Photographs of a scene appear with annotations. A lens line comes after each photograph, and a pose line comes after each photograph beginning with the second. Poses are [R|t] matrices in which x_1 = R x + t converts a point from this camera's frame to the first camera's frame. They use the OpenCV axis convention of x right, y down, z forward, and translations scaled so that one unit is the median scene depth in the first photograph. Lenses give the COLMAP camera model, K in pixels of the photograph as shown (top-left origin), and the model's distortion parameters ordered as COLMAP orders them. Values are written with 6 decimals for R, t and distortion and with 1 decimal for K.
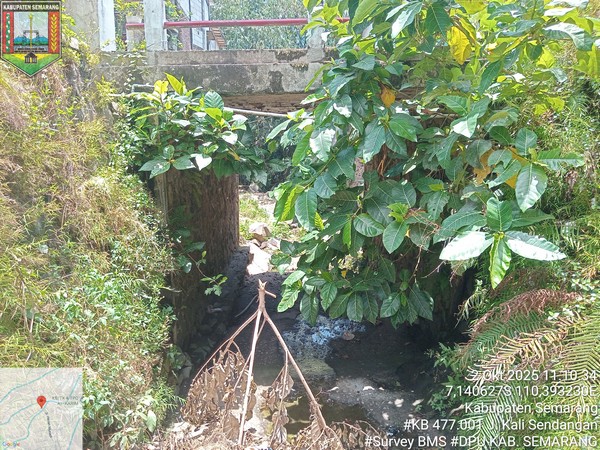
lens RADIAL K [[456.3, 0, 300.0], [0, 456.3, 225.0], [0, 0, 1]] dist [0.064408, -0.127819]
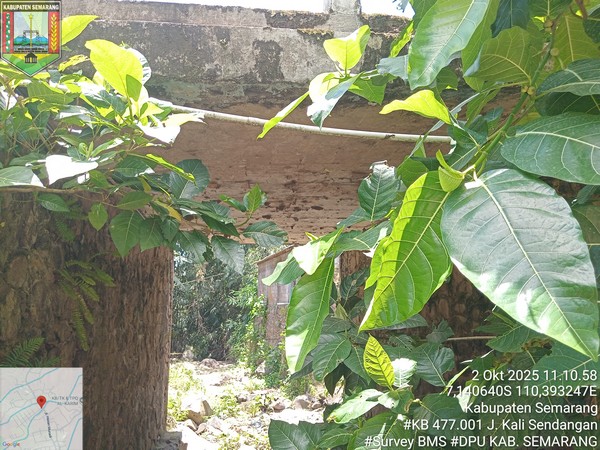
lens RADIAL K [[456.3, 0, 300.0], [0, 456.3, 225.0], [0, 0, 1]] dist [0.064408, -0.127819]
pose [[0.991077, 0.015375, 0.132401, -0.030535], [0.032752, 0.934780, -0.353713, 0.007563], [-0.129205, 0.354893, 0.925936, 0.232524]]
